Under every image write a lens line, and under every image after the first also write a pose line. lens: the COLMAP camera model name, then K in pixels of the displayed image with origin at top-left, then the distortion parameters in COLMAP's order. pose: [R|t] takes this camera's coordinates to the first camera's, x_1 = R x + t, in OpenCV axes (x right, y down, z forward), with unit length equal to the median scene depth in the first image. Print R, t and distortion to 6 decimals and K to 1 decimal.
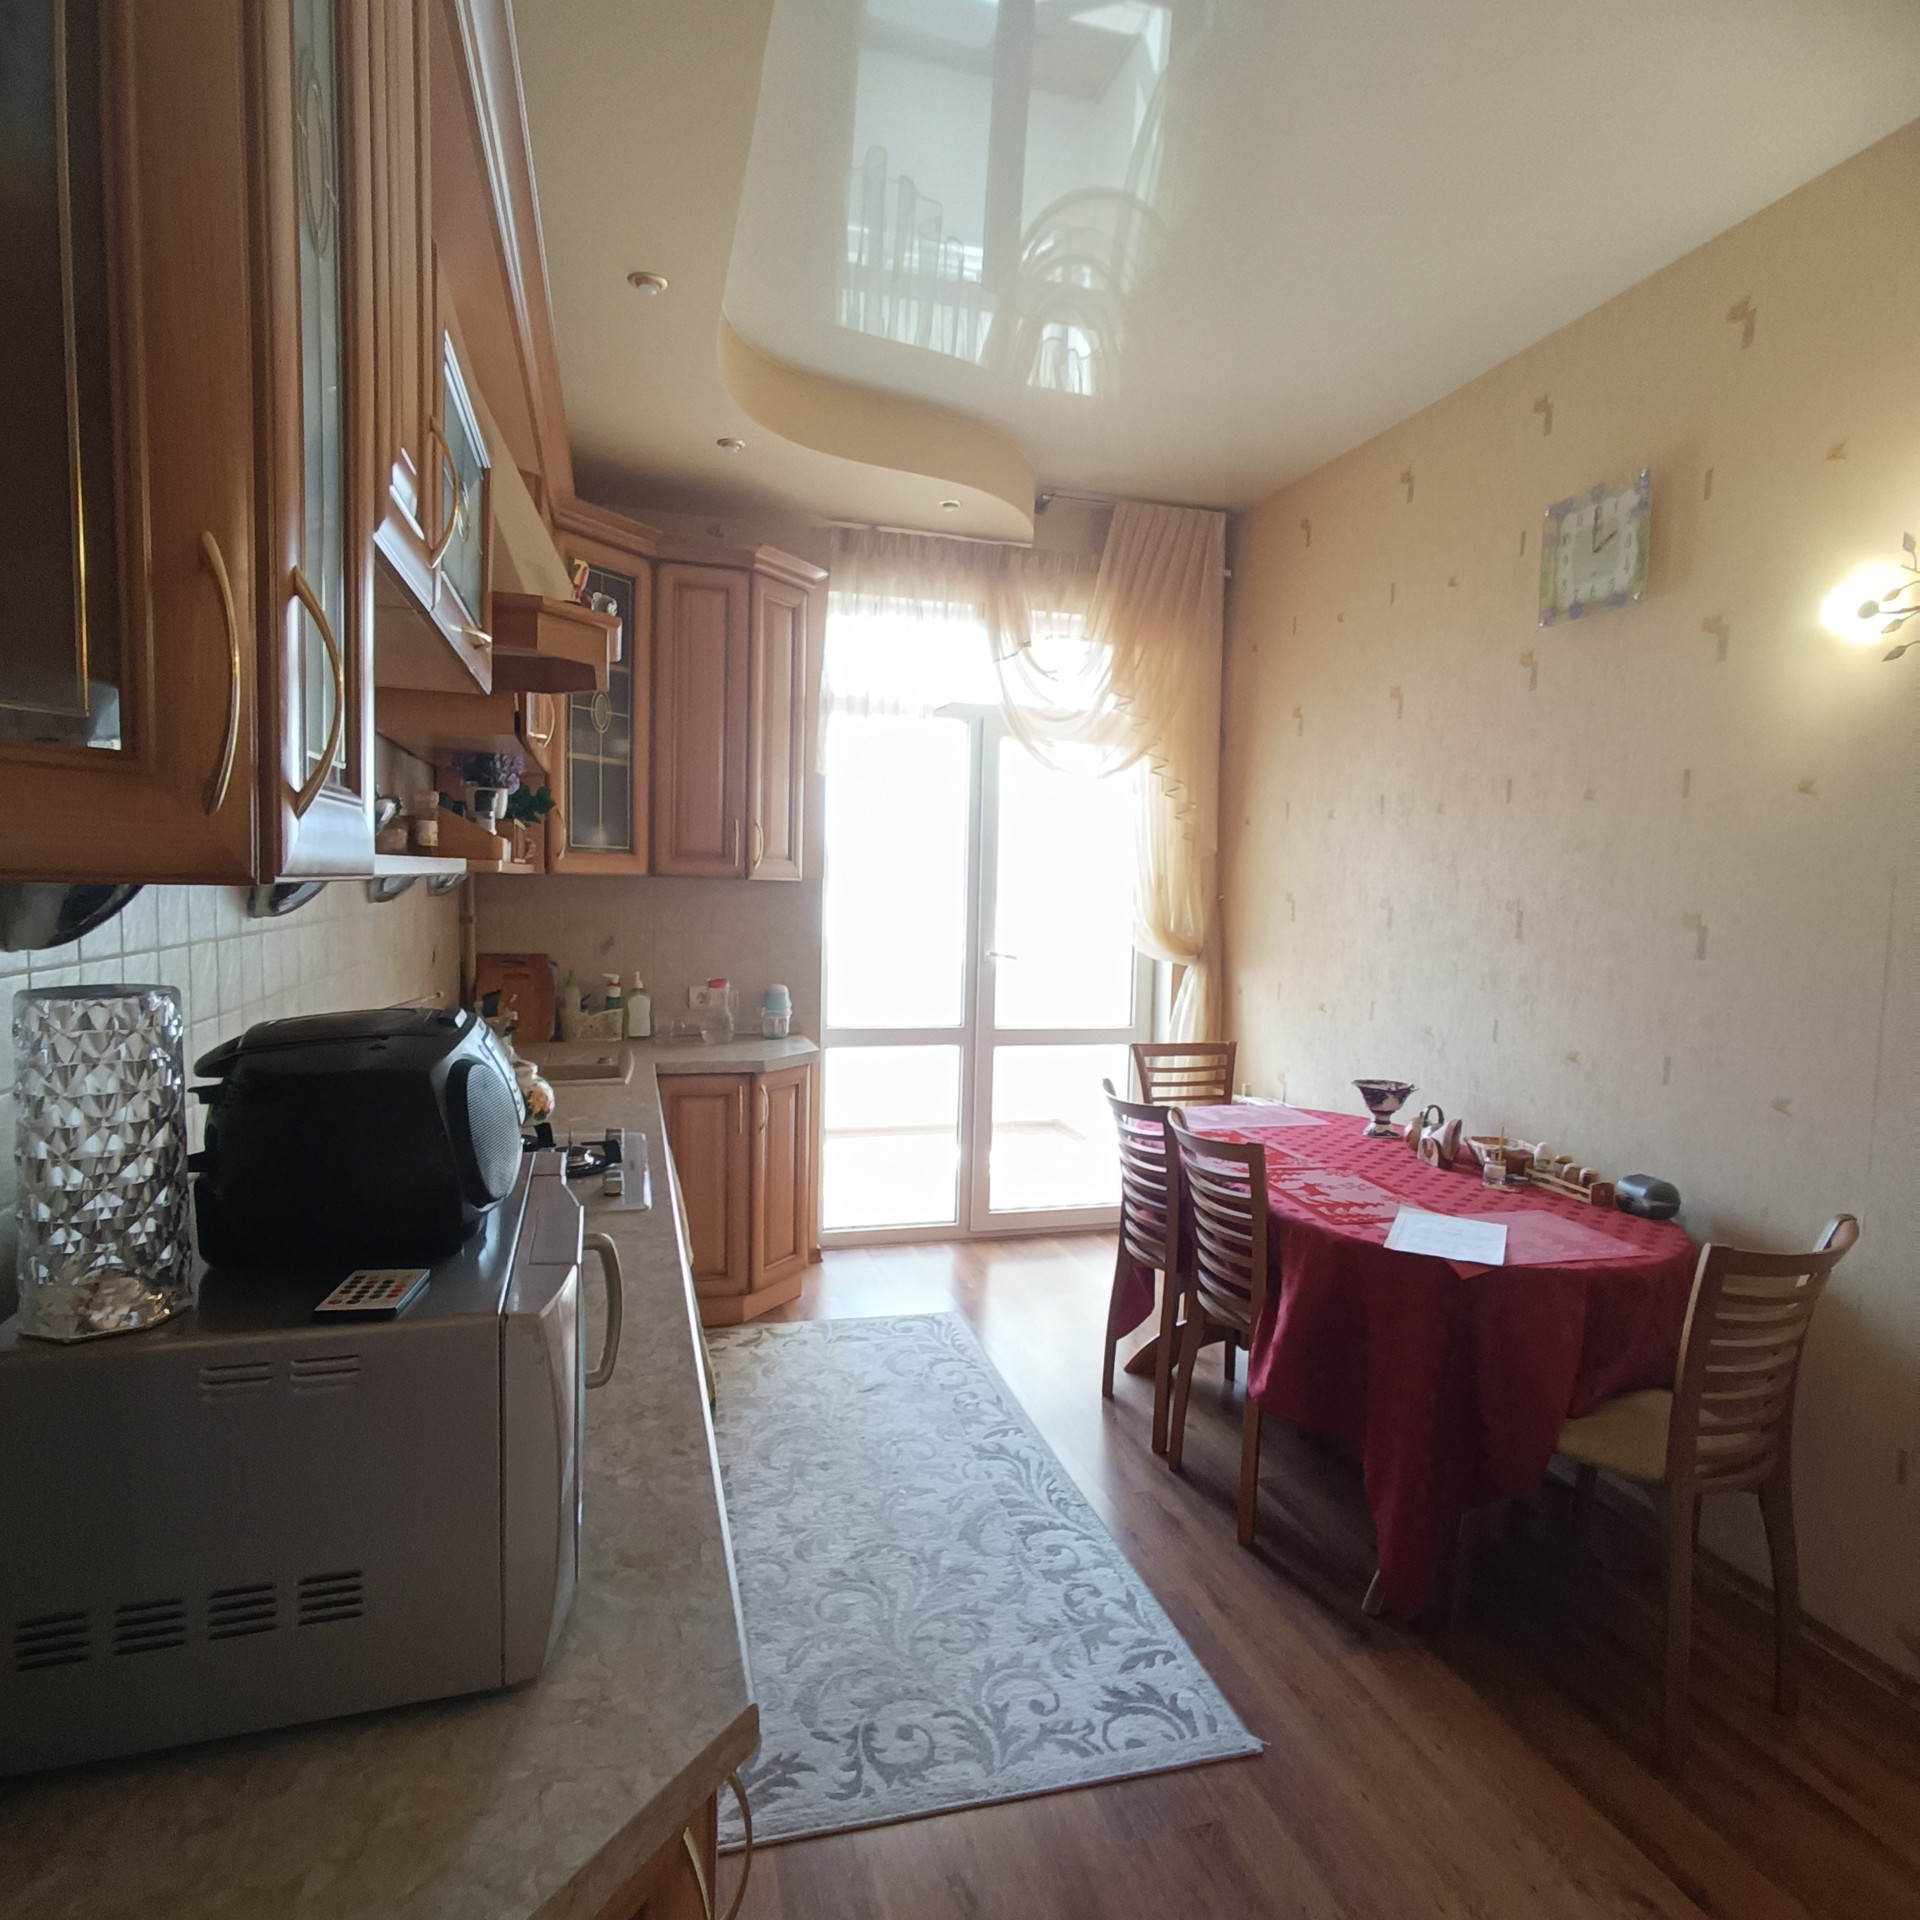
lens RADIAL K [[1167.8, 0, 958.6], [0, 1167.8, 968.8], [0, 0, 1]] dist [-0.034150, 0.036668]
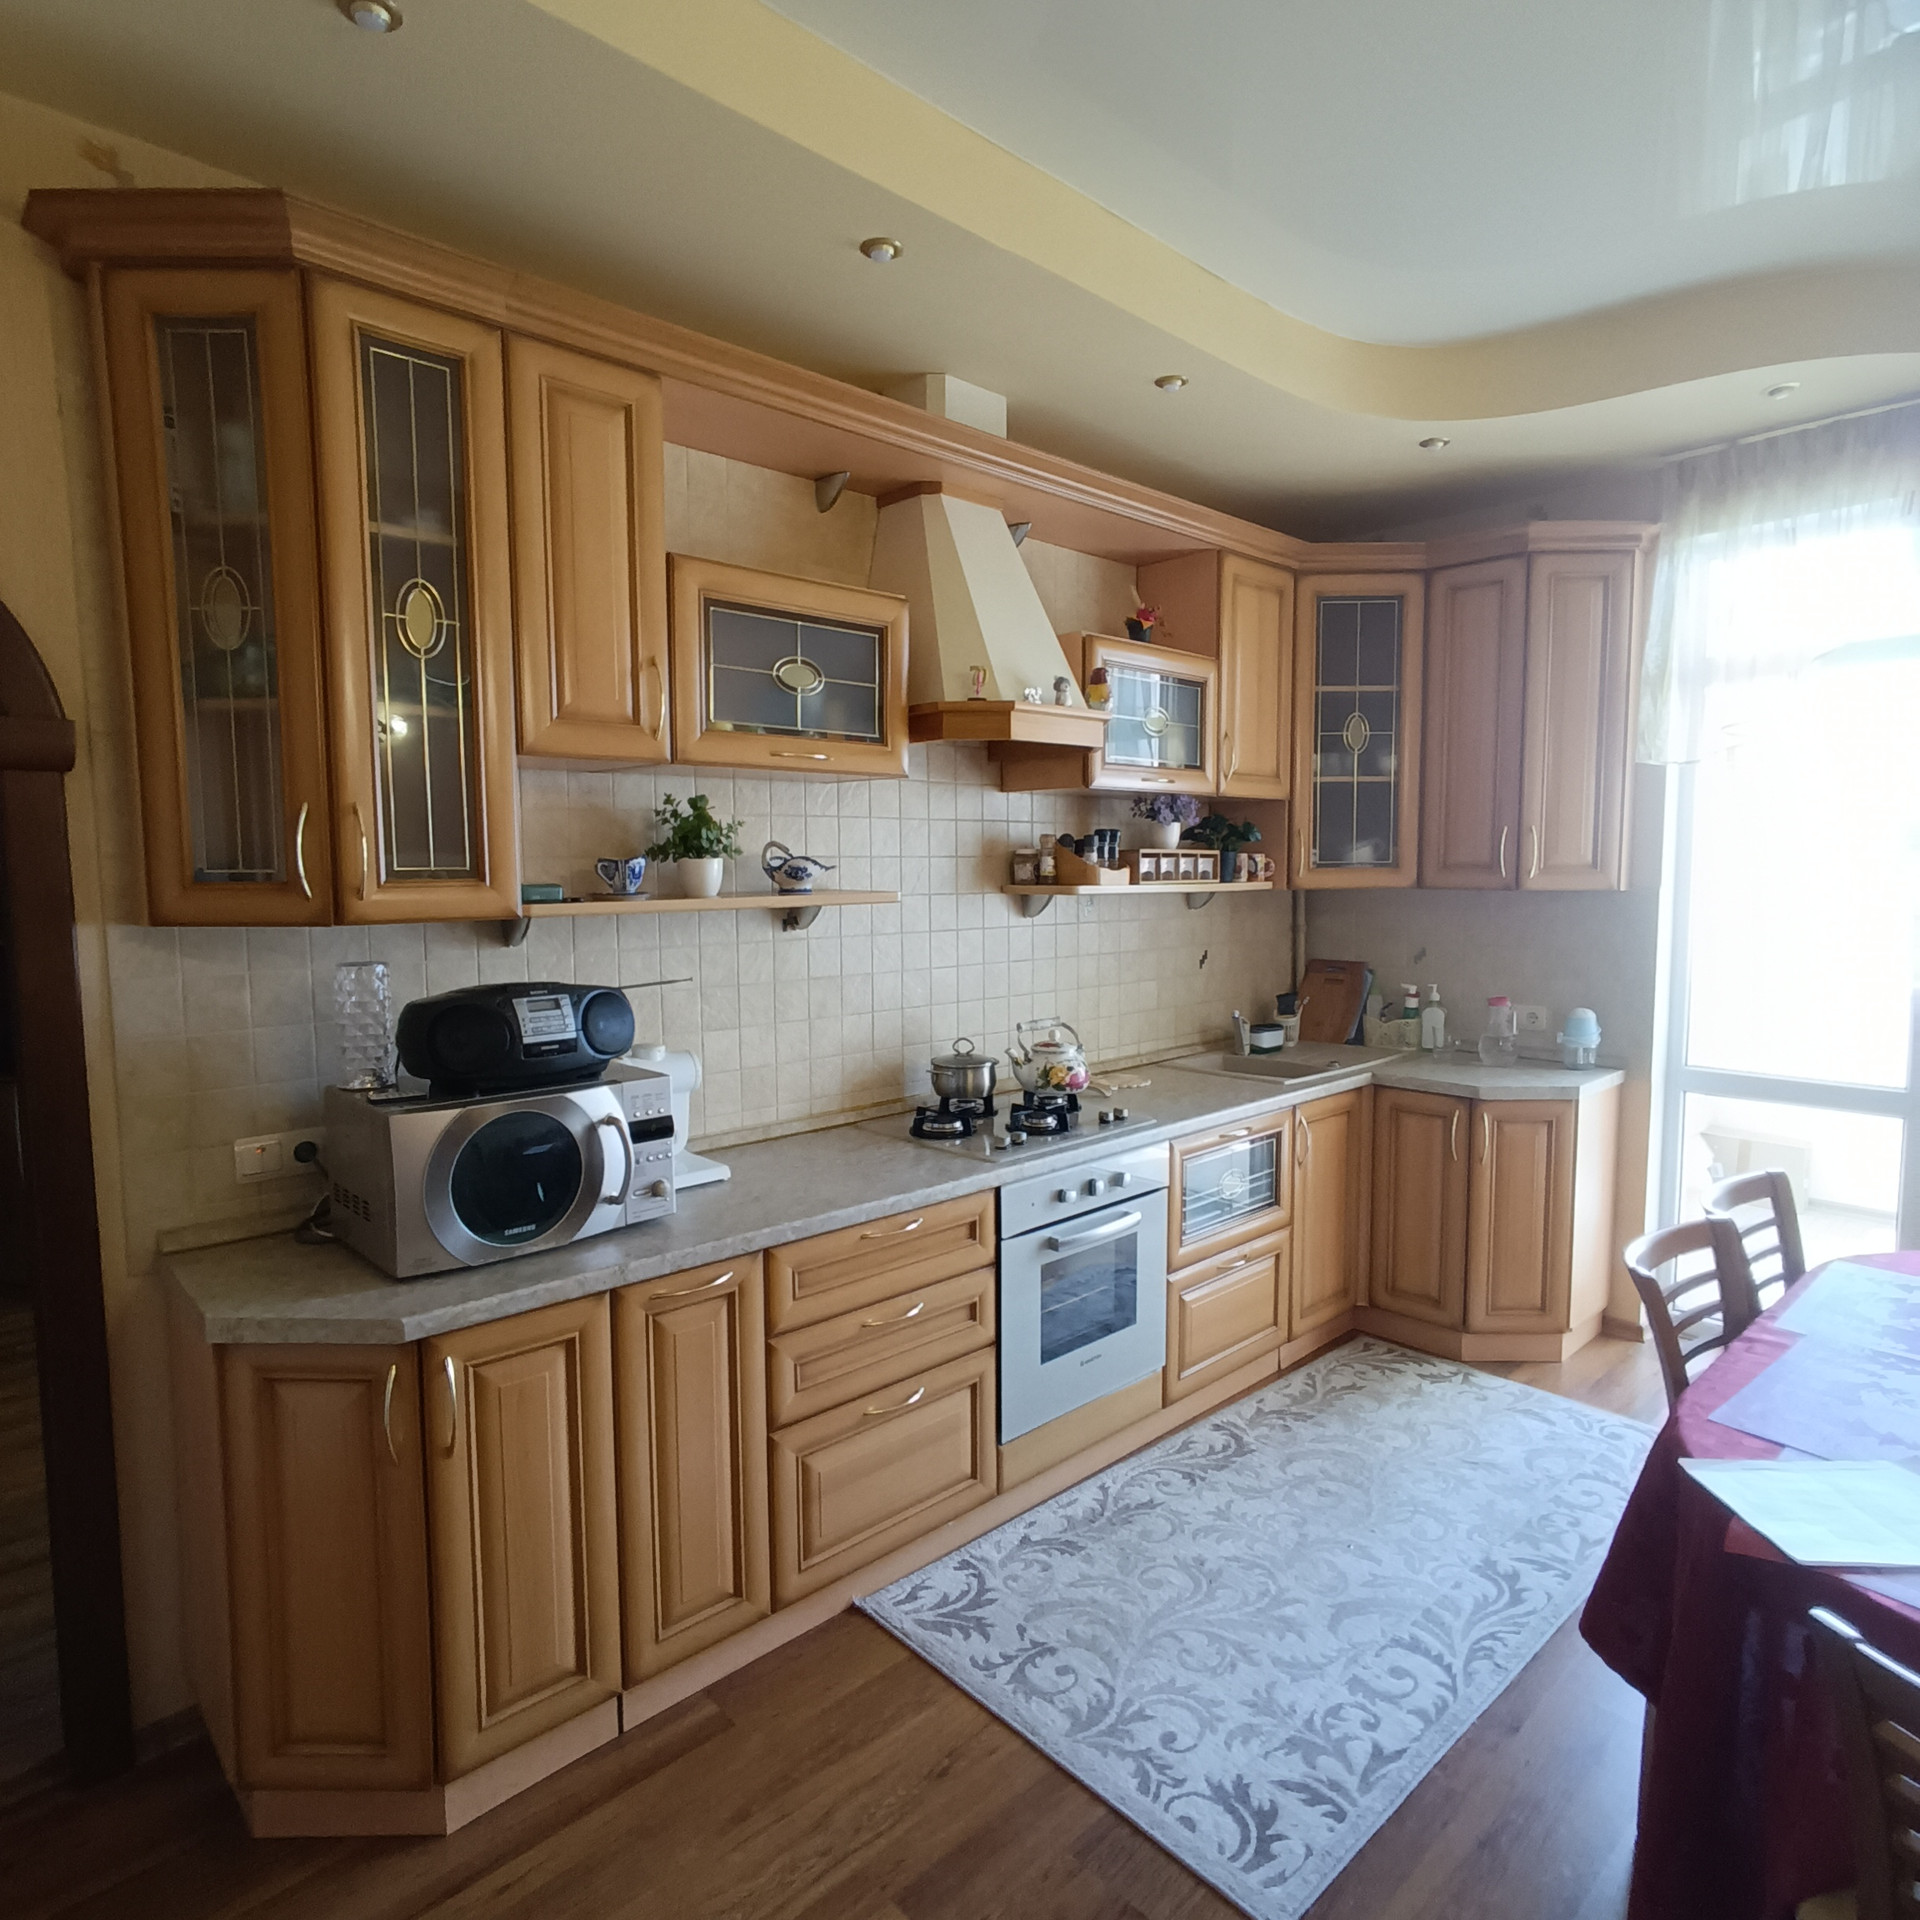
lens RADIAL K [[1170.2, 0, 962.0], [0, 1170.2, 968.0], [0, 0, 1]] dist [-0.041653, 0.046463]
pose [[0.455858, 0.048934, -0.888706, 0.647229], [-0.049496, 0.998336, 0.029582, -0.031427], [0.888675, 0.030502, 0.457522, 0.286561]]
